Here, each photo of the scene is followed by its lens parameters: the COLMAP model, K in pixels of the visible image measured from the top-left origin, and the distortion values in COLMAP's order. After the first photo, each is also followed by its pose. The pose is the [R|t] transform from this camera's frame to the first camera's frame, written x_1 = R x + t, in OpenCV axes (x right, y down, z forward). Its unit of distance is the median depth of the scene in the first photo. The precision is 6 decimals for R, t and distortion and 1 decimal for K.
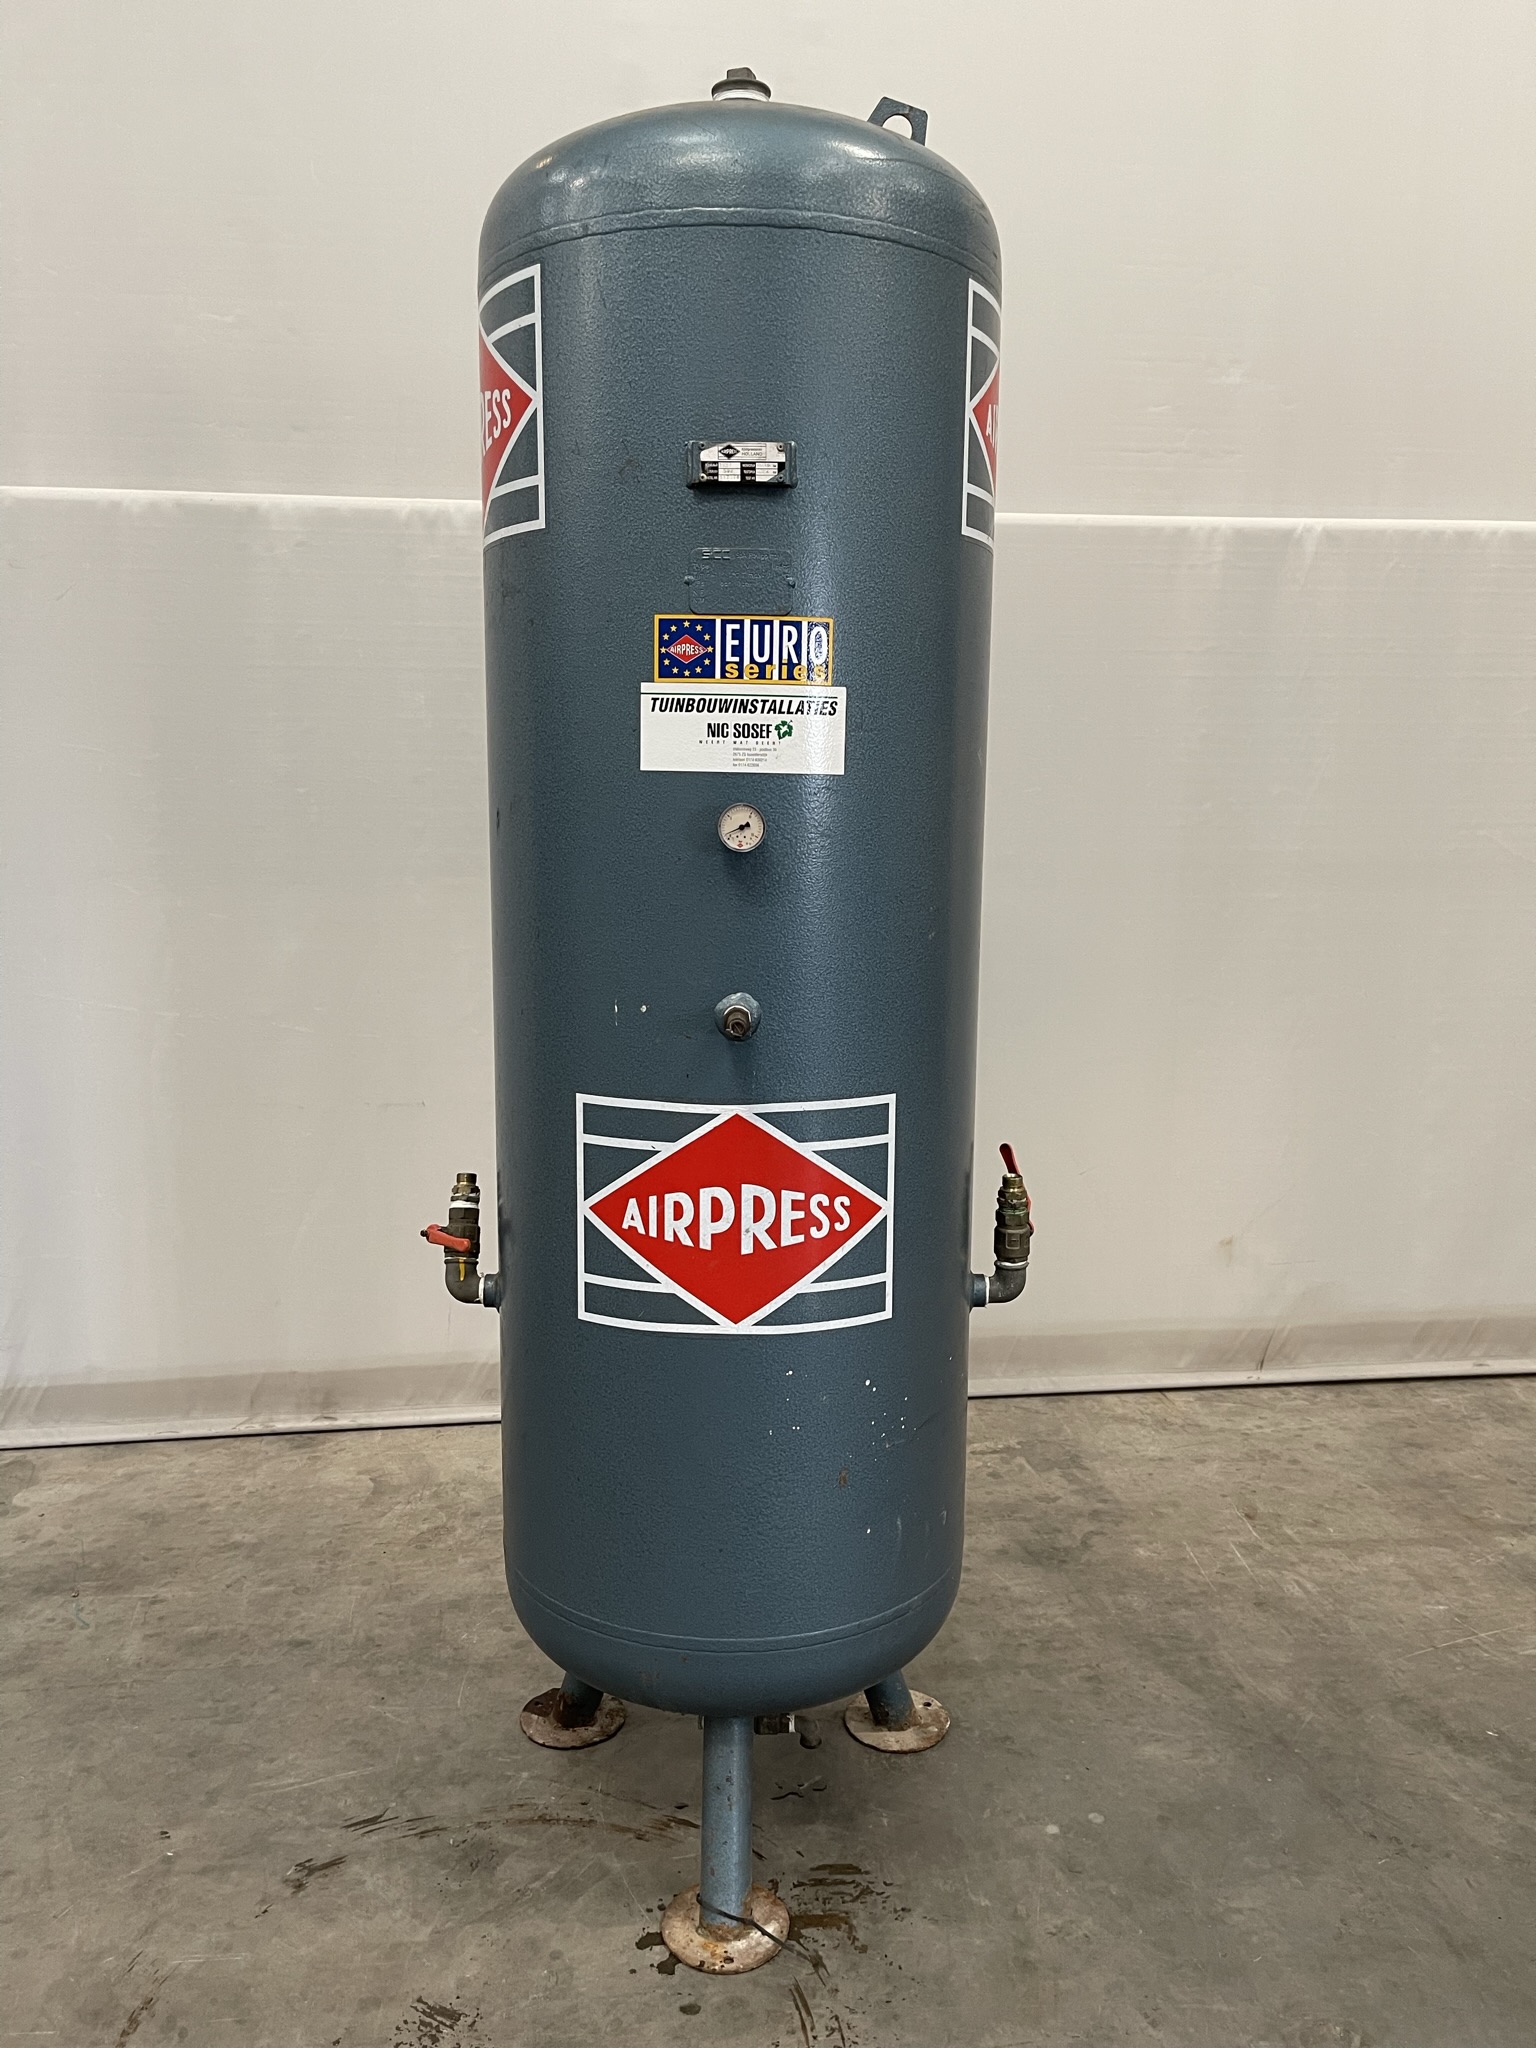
lens RADIAL K [[1616.6, 0, 765.1], [0, 1616.6, 1026.1], [0, 0, 1]] dist [-0.000264, -0.054868]
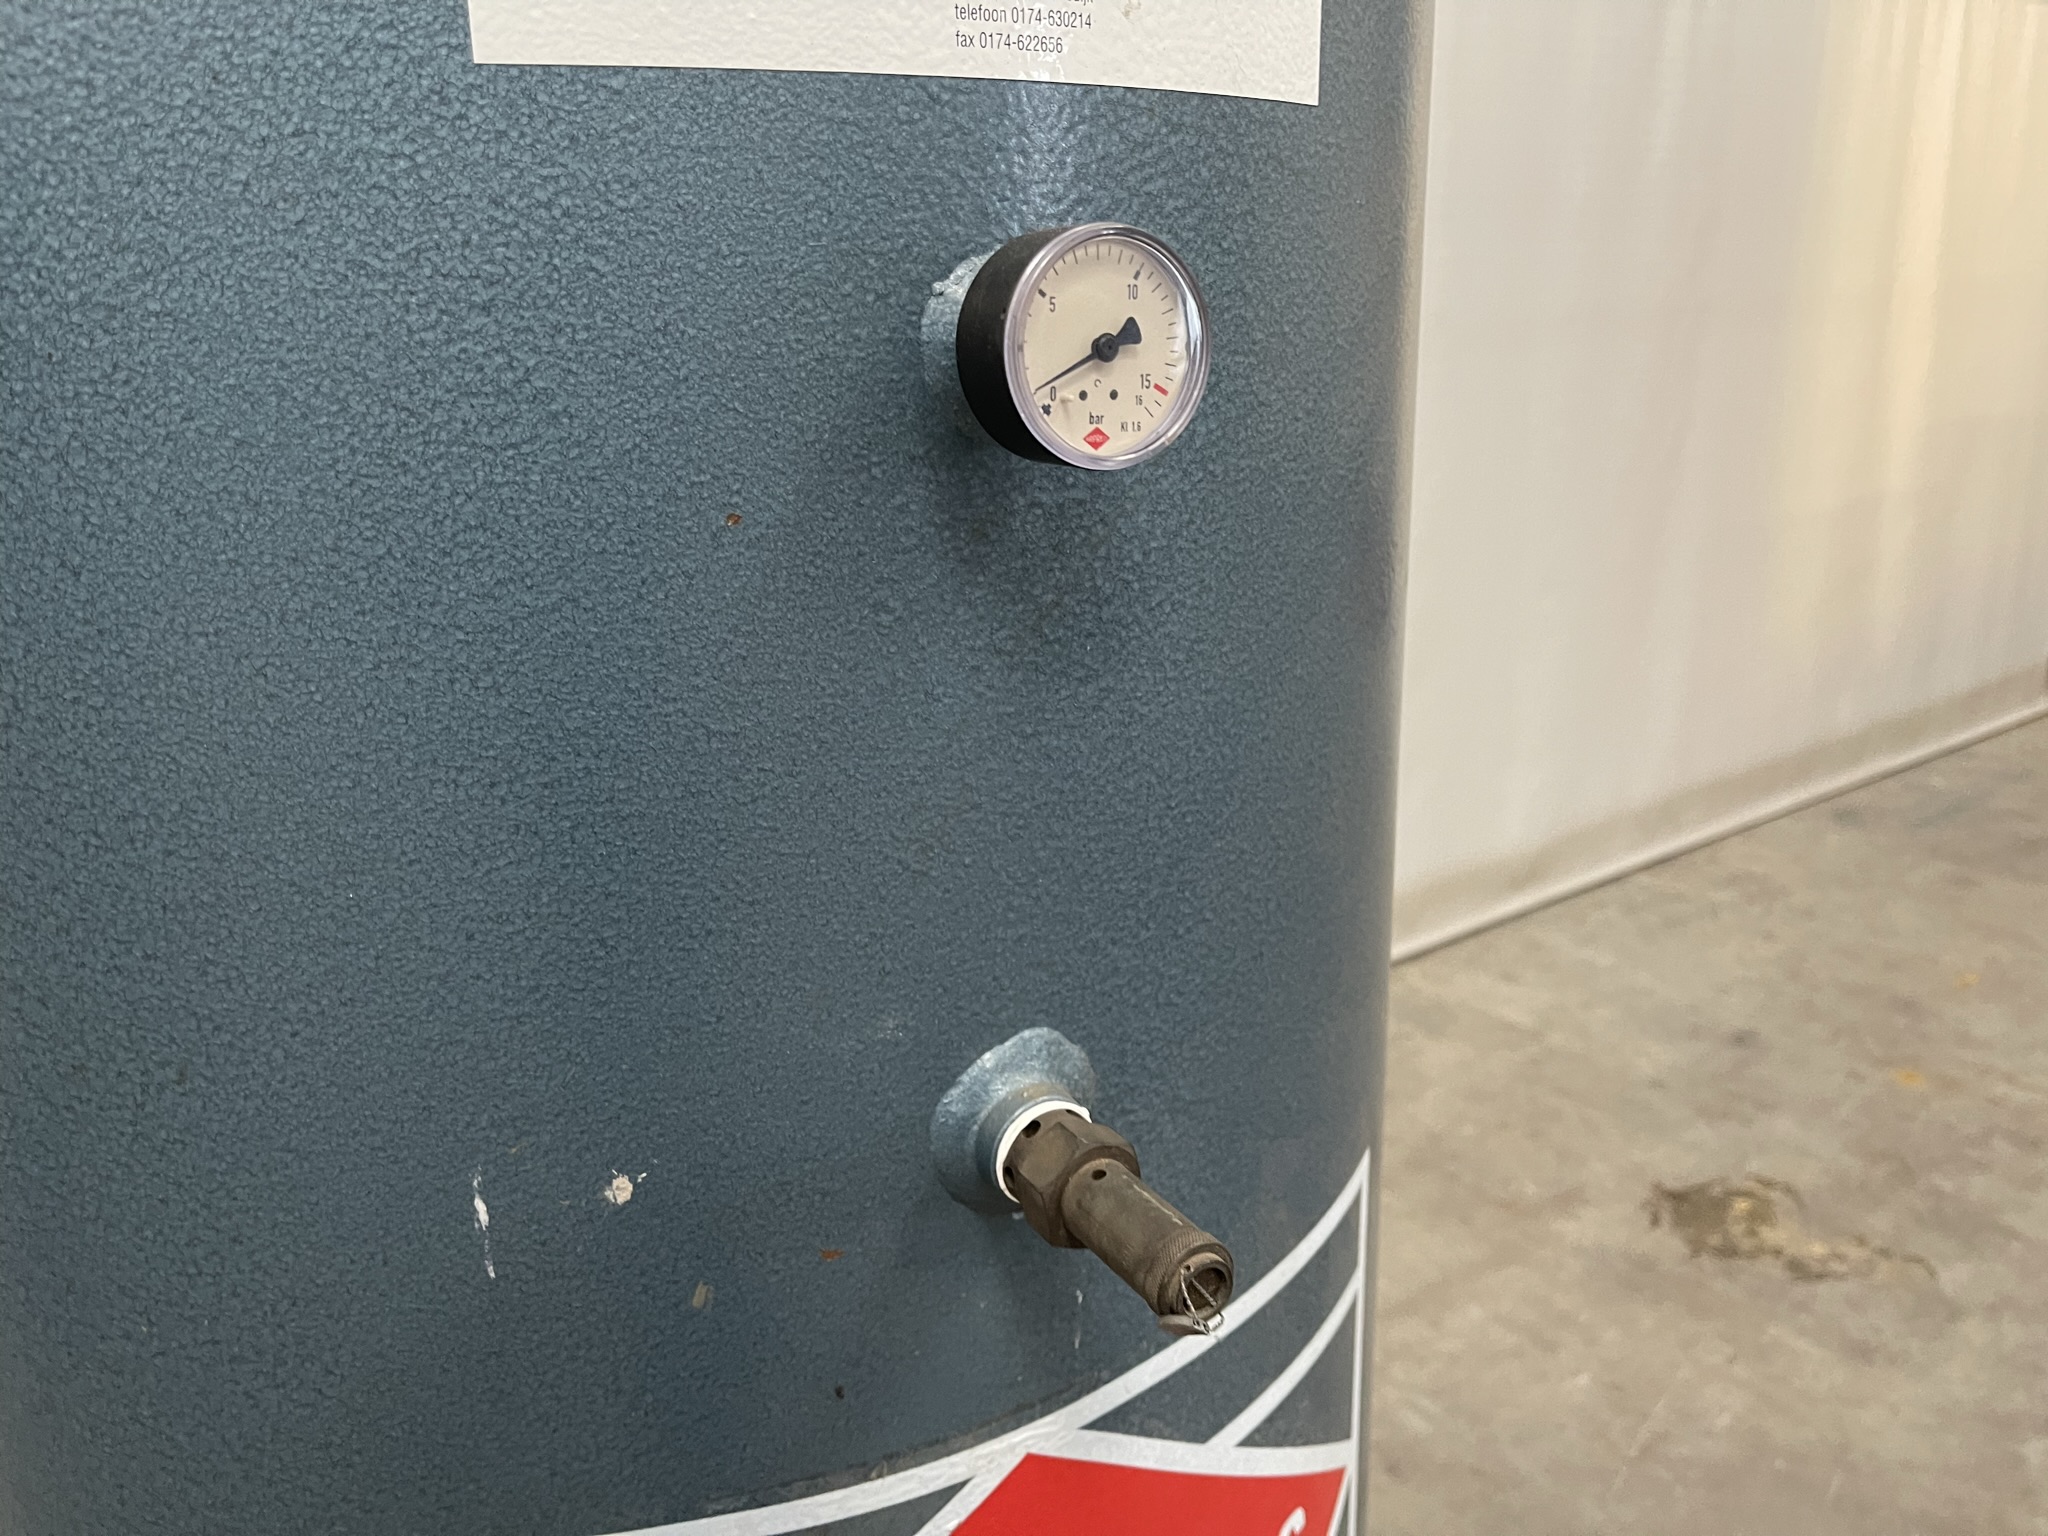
lens RADIAL K [[1616.6, 0, 1025.8], [0, 1616.6, 769.7], [0, 0, 1]] dist [-0.000264, -0.054868]
pose [[0.869850, -0.181960, 0.458532, -0.120941], [0.102502, 0.975868, 0.192806, -0.107904], [-0.482550, -0.120712, 0.867511, 0.798423]]
